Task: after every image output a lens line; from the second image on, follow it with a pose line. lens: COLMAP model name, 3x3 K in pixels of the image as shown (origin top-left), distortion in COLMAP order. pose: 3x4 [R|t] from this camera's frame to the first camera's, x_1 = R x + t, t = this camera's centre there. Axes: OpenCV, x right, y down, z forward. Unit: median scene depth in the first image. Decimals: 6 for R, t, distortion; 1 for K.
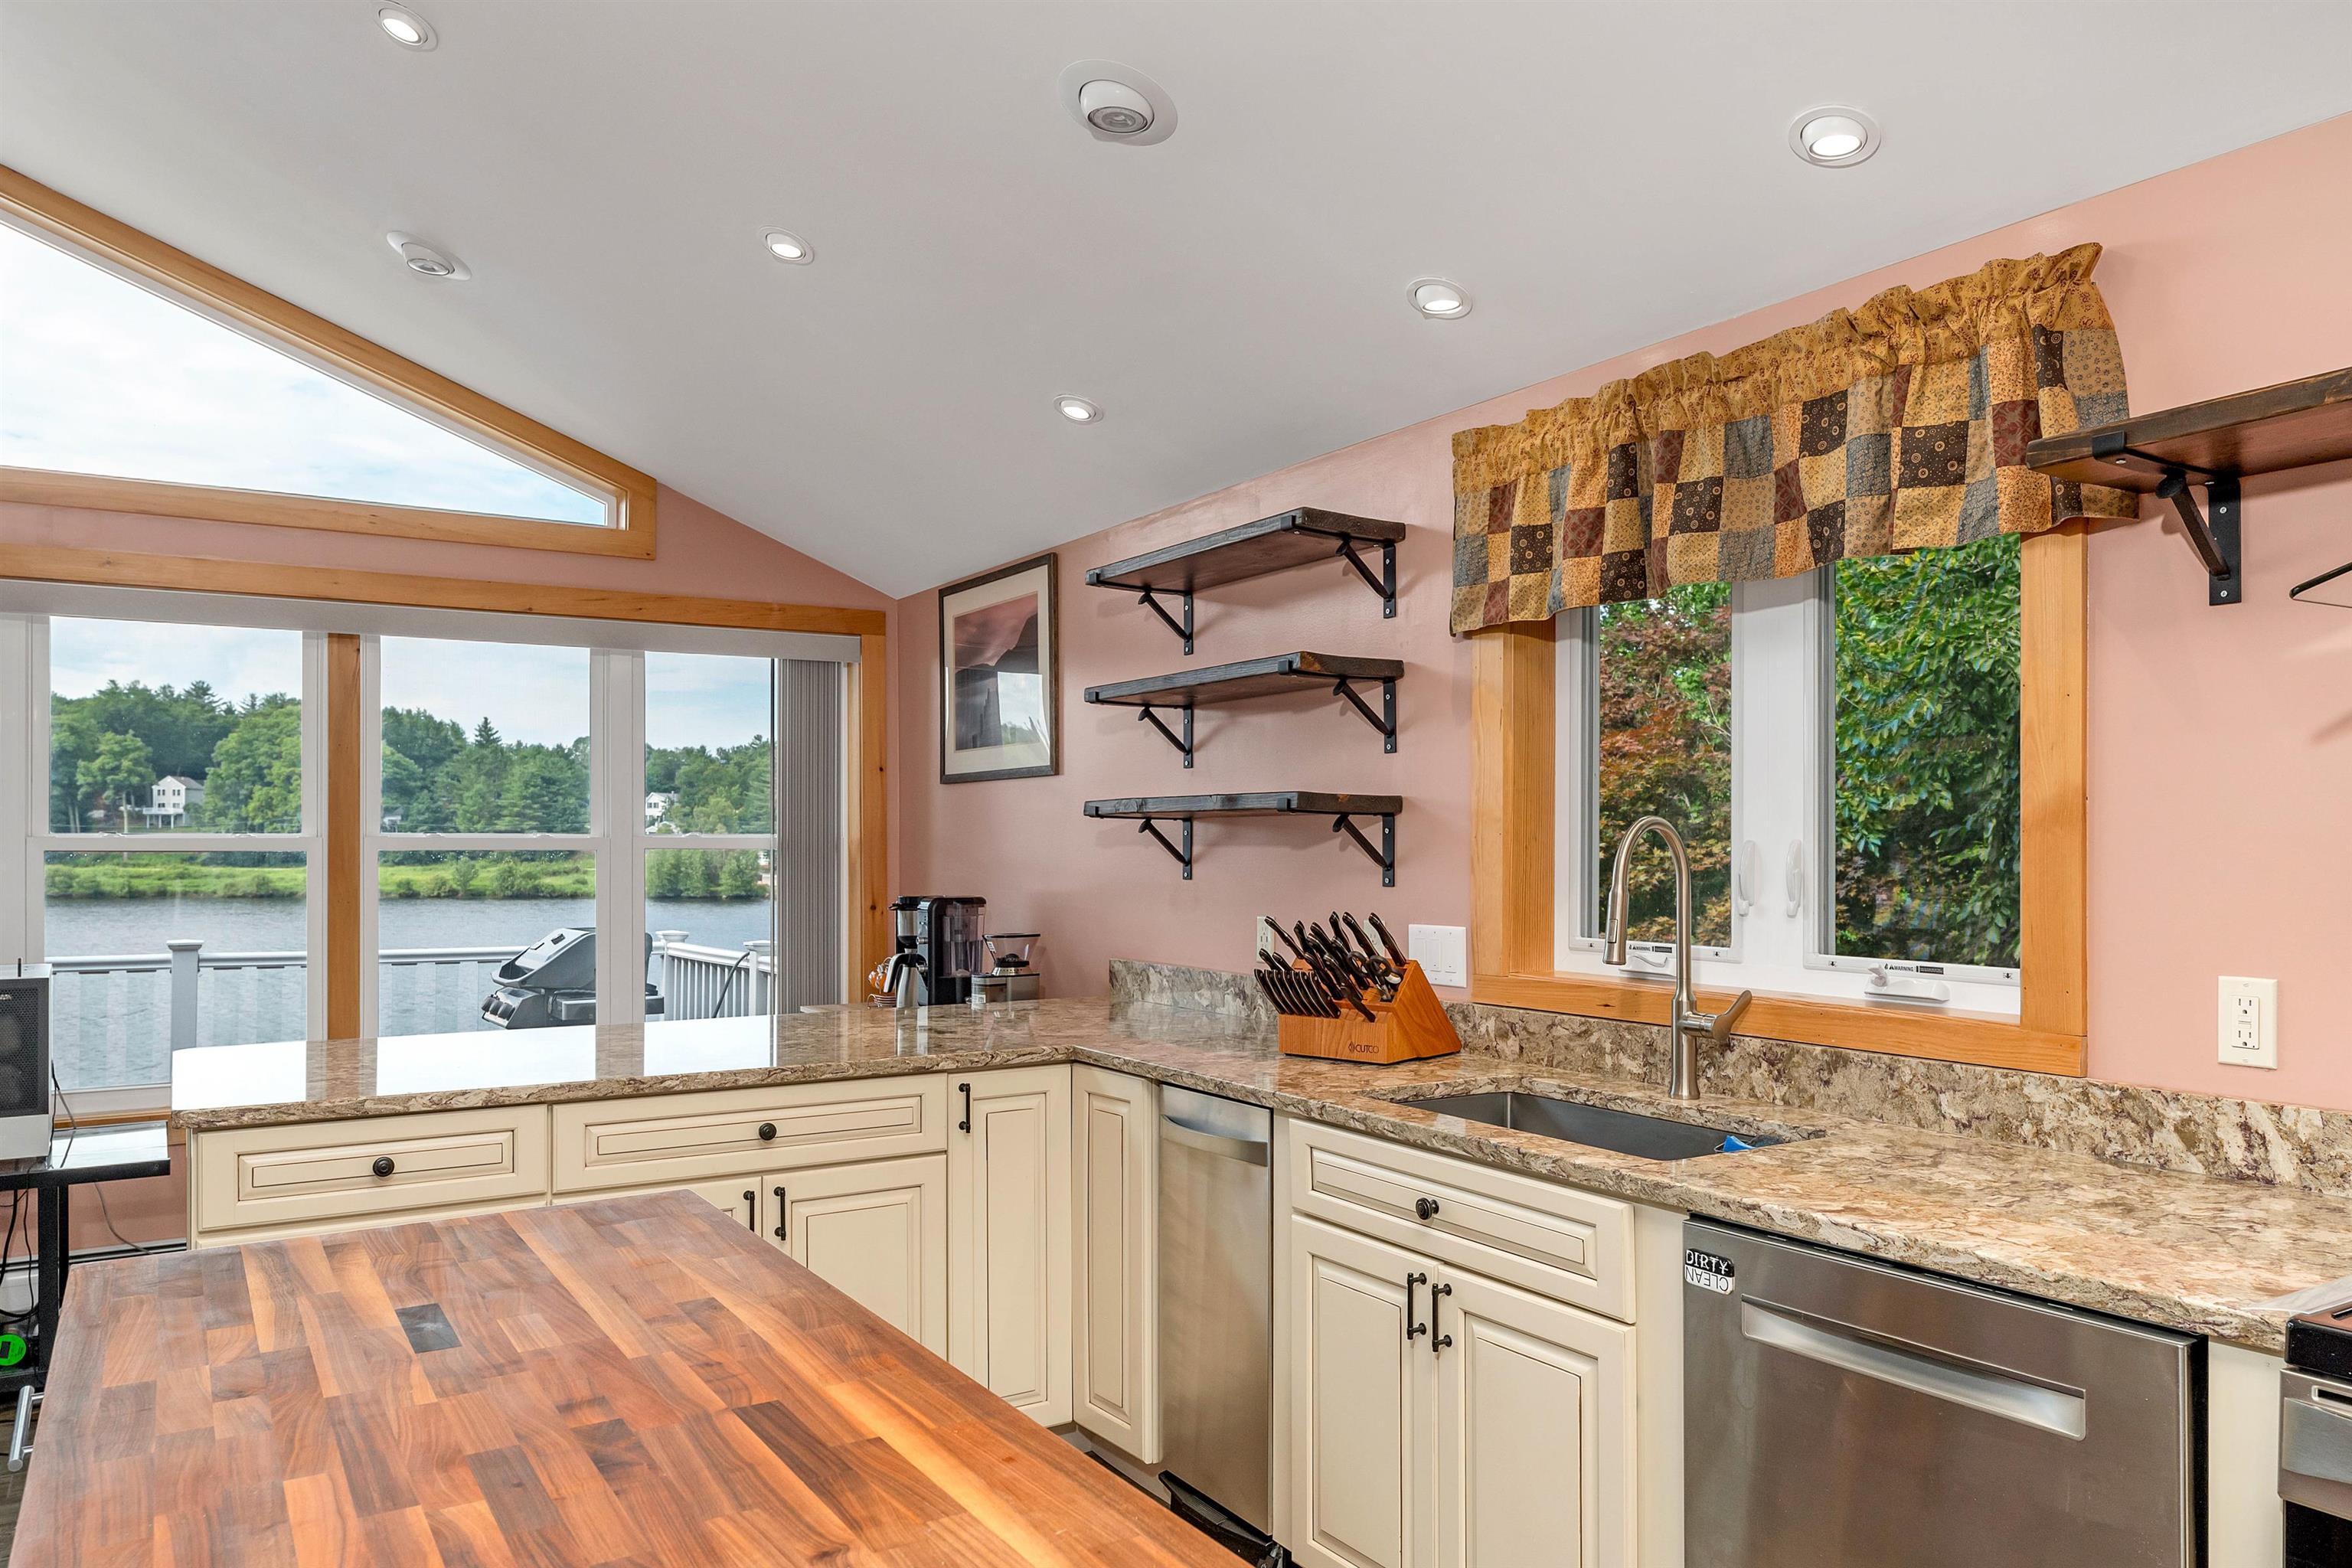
lens RADIAL K [[1621.9, 0, 1194.7], [0, 1621.9, 844.6], [0, 0, 1]] dist [0.007499, -0.000946]
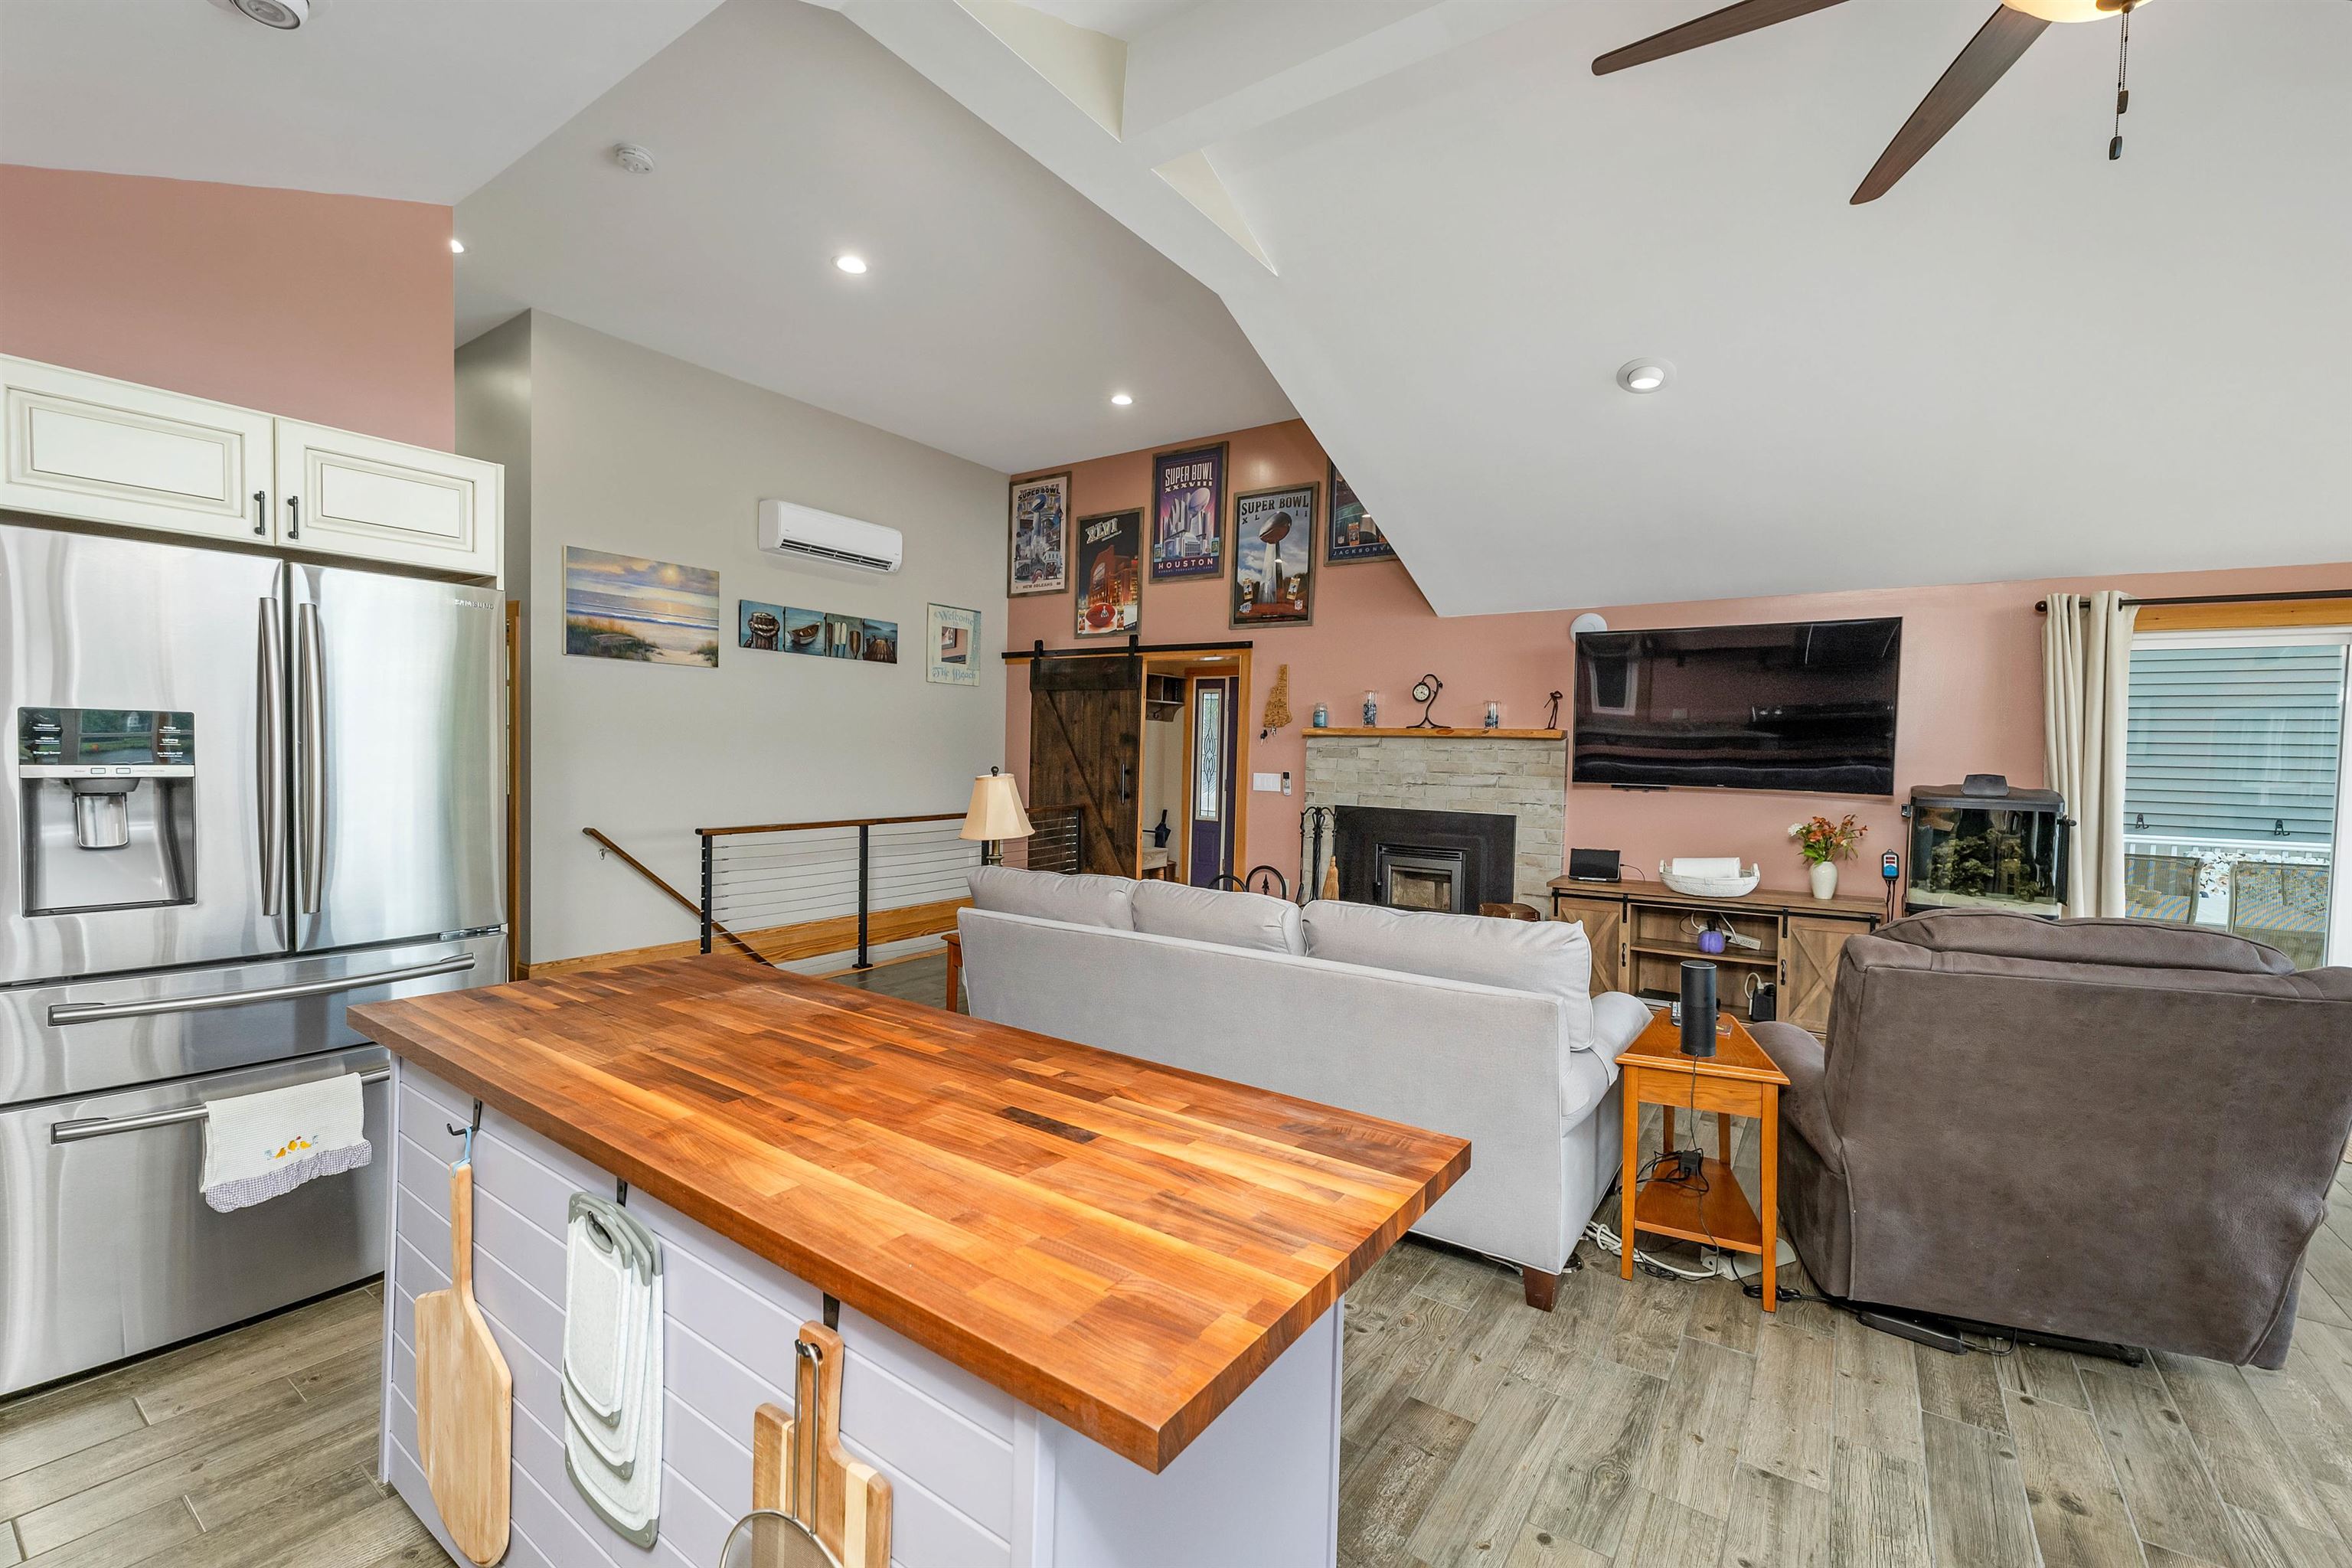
lens RADIAL K [[967.8, 0, 1191.9], [0, 967.8, 777.9], [0, 0, 1]] dist [-0.001169, -0.000608]
pose [[-0.921026, -0.007623, -0.389427, -0.164383], [-0.023785, 0.999043, 0.036698, -0.015788], [0.388775, 0.043063, -0.920326, 1.096877]]
